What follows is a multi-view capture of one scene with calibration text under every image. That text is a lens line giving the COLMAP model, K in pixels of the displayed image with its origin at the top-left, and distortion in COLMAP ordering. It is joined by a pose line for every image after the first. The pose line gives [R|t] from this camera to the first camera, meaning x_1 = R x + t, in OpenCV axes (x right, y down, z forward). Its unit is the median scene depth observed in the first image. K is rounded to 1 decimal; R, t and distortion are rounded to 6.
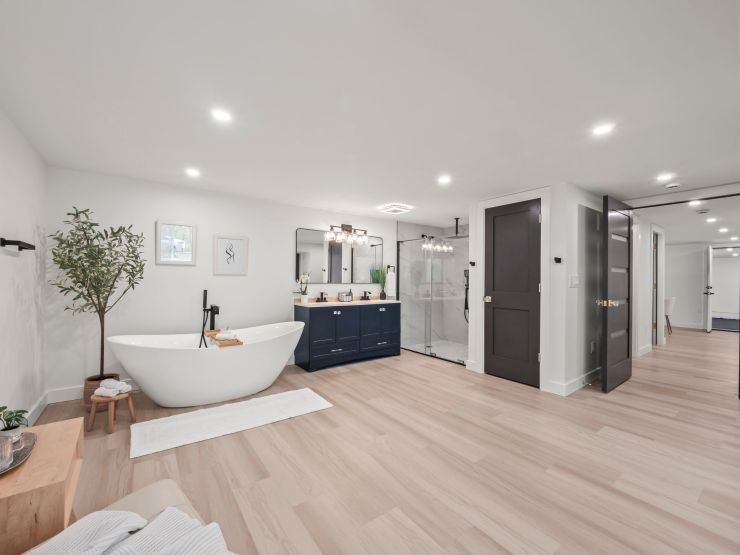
lens RADIAL K [[311.1, 0, 370.4], [0, 311.1, 277.1], [0, 0, 1]] dist [0.001635, 0.000107]
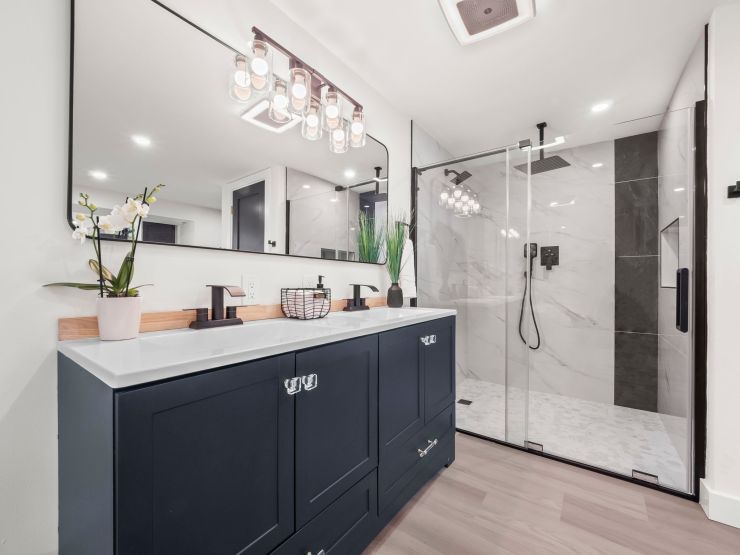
lens RADIAL K [[311.1, 0, 368.9], [0, 311.1, 280.5], [0, 0, 1]] dist [0.001635, 0.000107]
pose [[0.957366, -0.002014, 0.288871, -0.109760], [0.001084, 0.999994, 0.003378, 0.042664], [-0.288876, -0.002921, 0.957362, 0.713393]]
